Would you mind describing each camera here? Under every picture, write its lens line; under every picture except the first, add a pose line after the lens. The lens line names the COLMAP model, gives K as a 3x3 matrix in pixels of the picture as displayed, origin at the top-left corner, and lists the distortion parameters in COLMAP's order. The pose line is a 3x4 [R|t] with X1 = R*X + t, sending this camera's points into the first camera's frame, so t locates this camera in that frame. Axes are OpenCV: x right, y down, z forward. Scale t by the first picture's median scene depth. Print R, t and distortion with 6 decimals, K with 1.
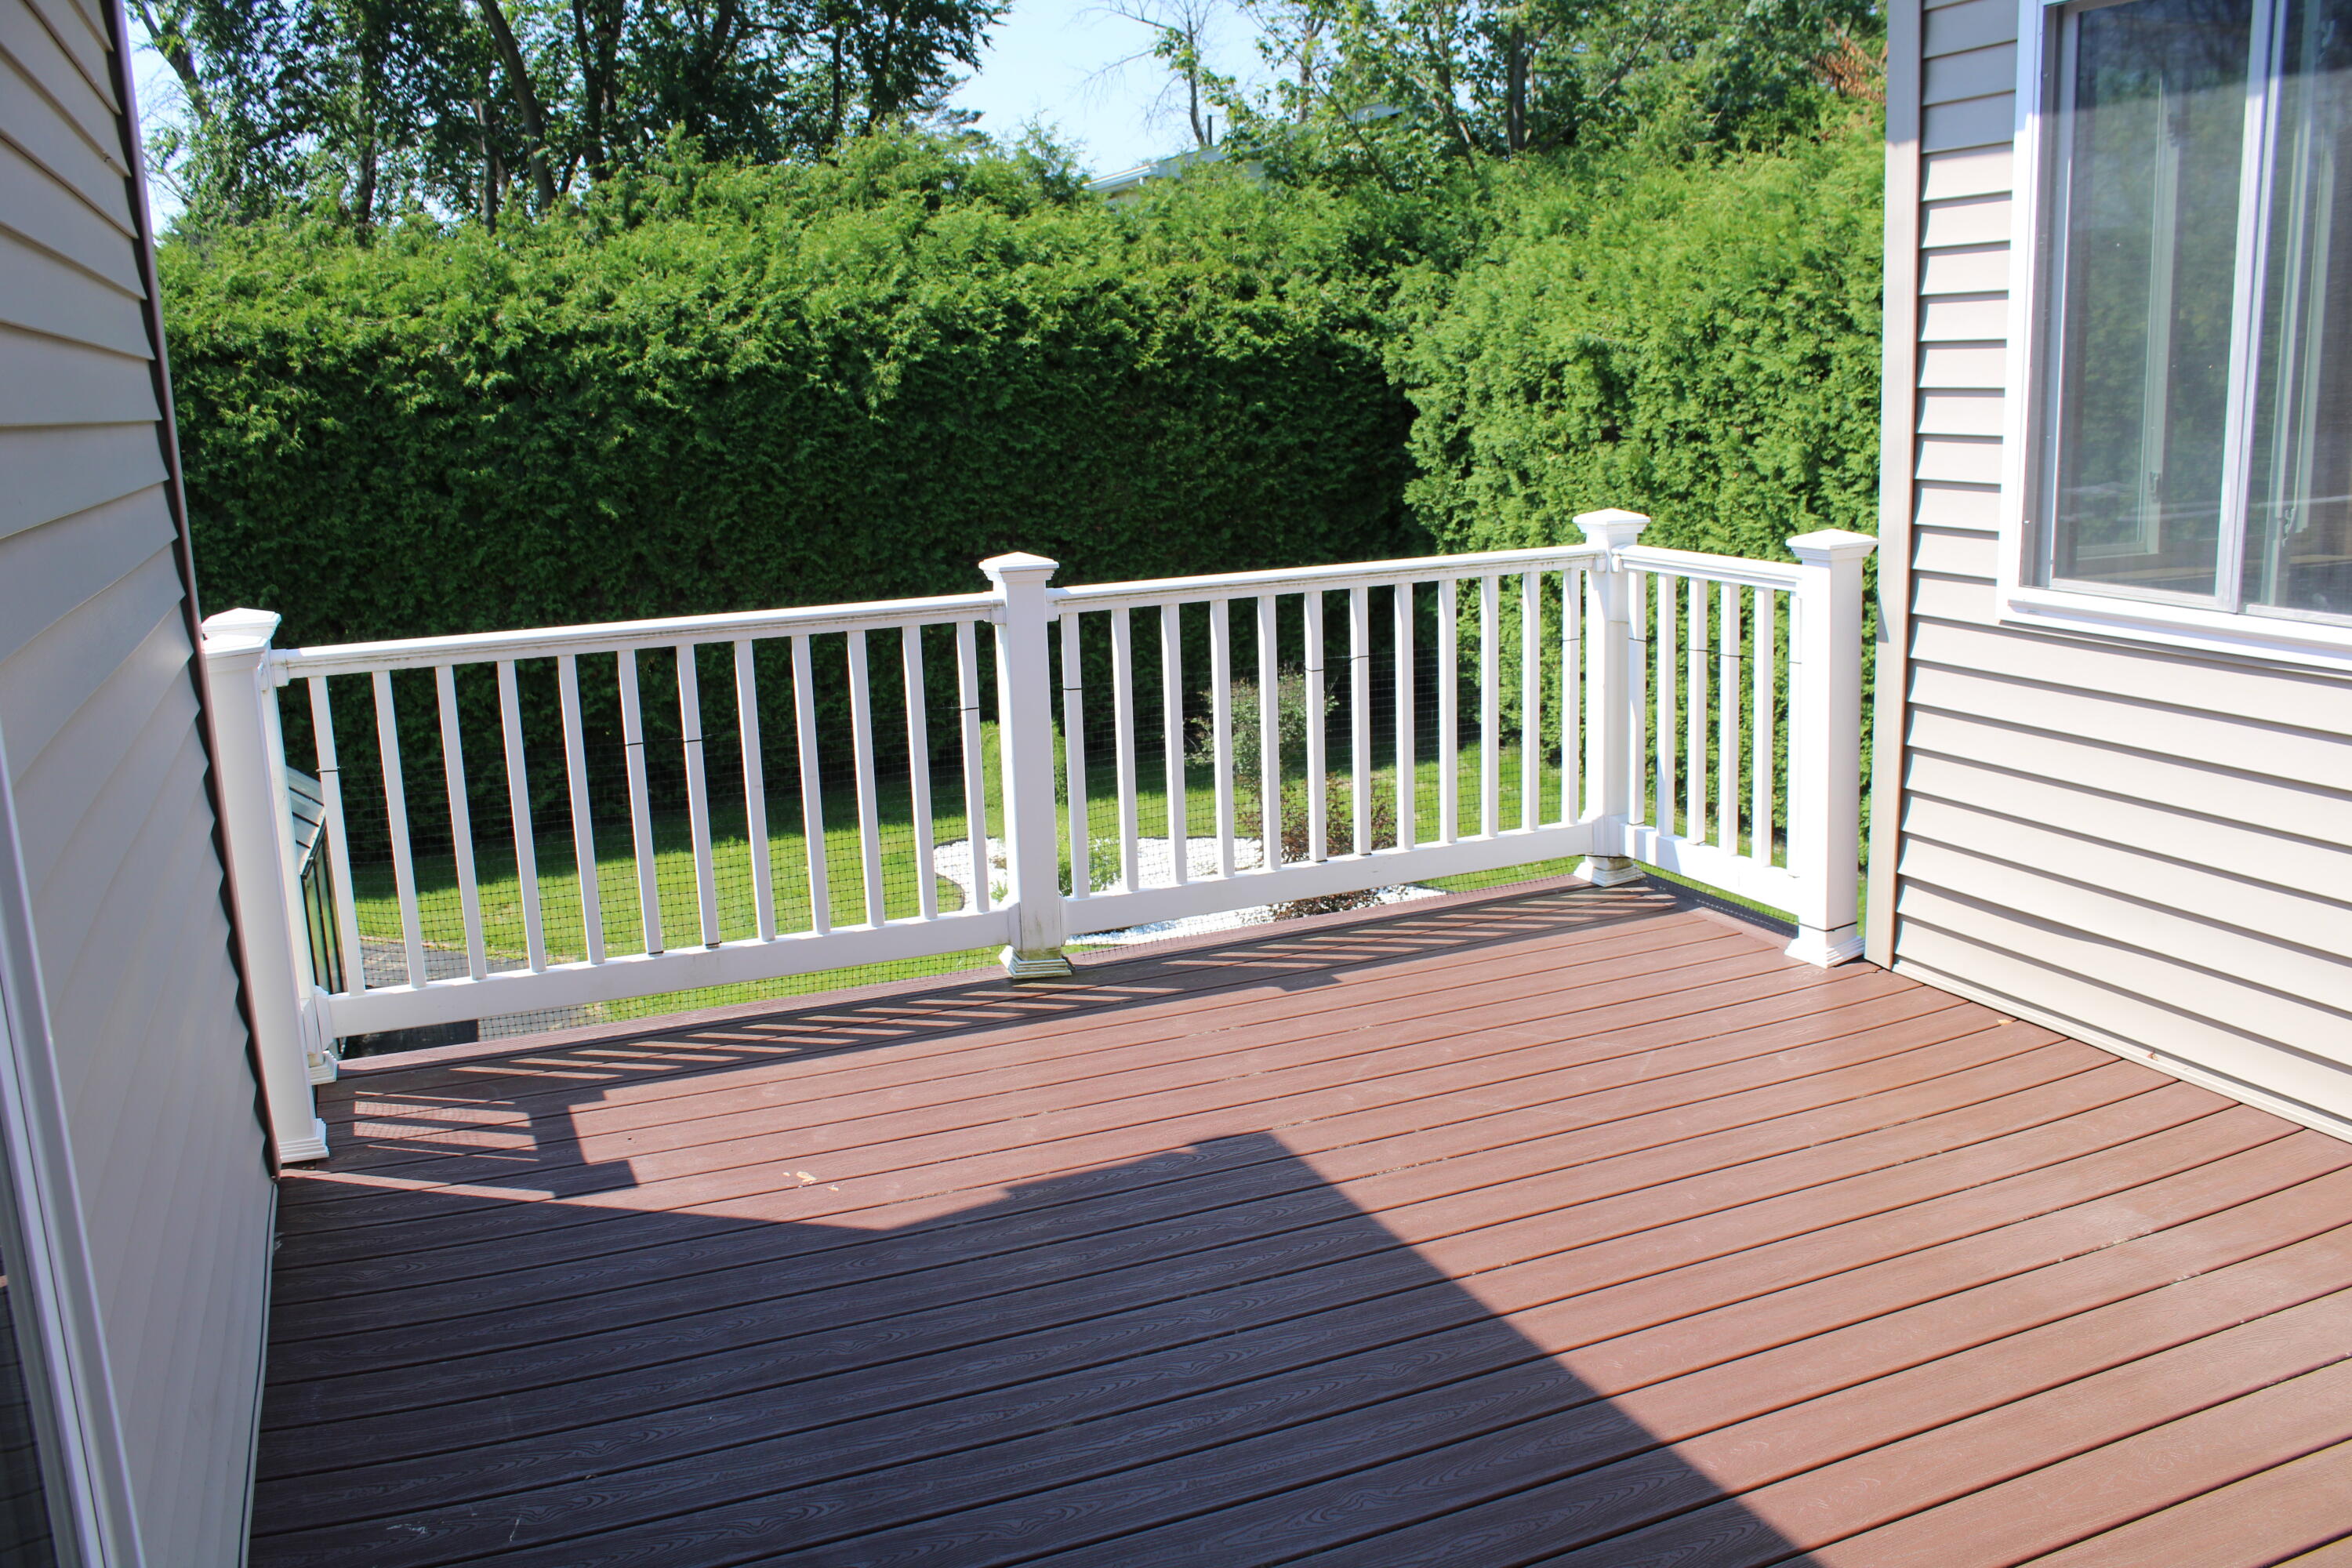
lens RADIAL K [[1957.4, 0, 1232.4], [0, 1957.4, 786.4], [0, 0, 1]] dist [-0.154566, 0.090025]
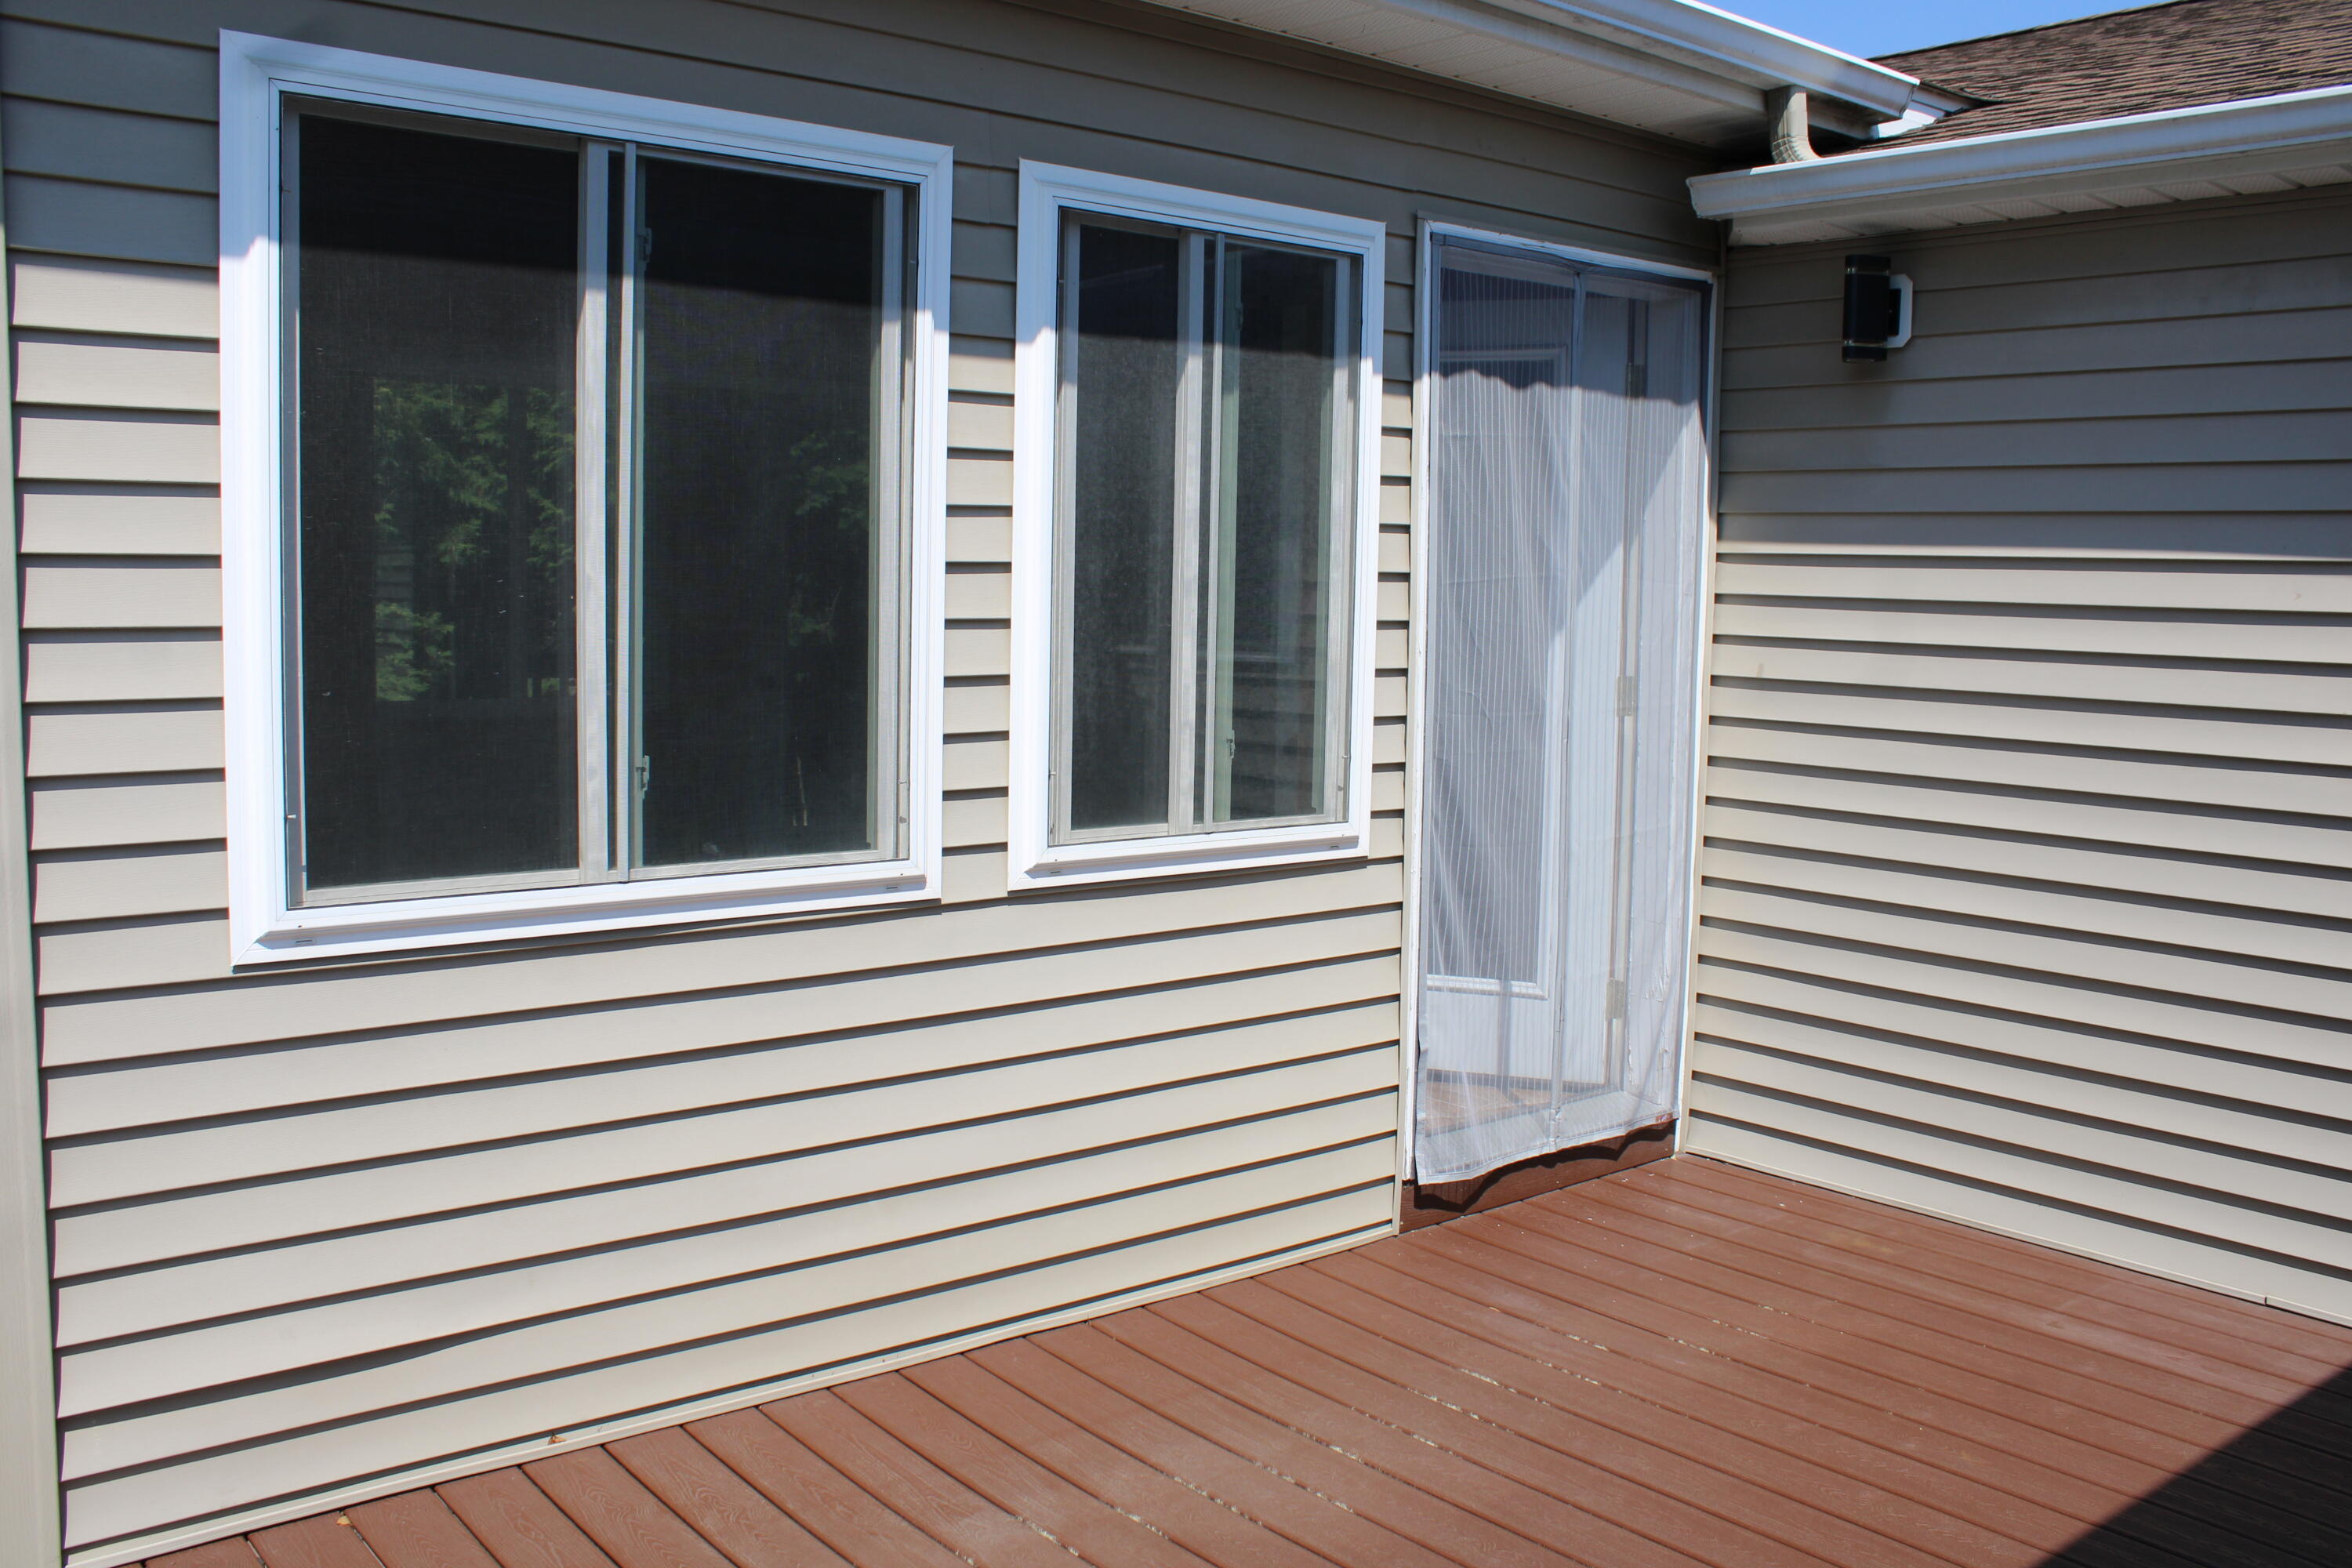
lens RADIAL K [[1957.4, 0, 1232.4], [0, 1957.4, 786.4], [0, 0, 1]] dist [-0.154566, 0.090025]
pose [[-0.298505, -0.056927, 0.952709, -0.354064], [0.190268, 0.974633, 0.117852, -0.169146], [-0.935250, 0.216450, -0.280101, 0.886727]]
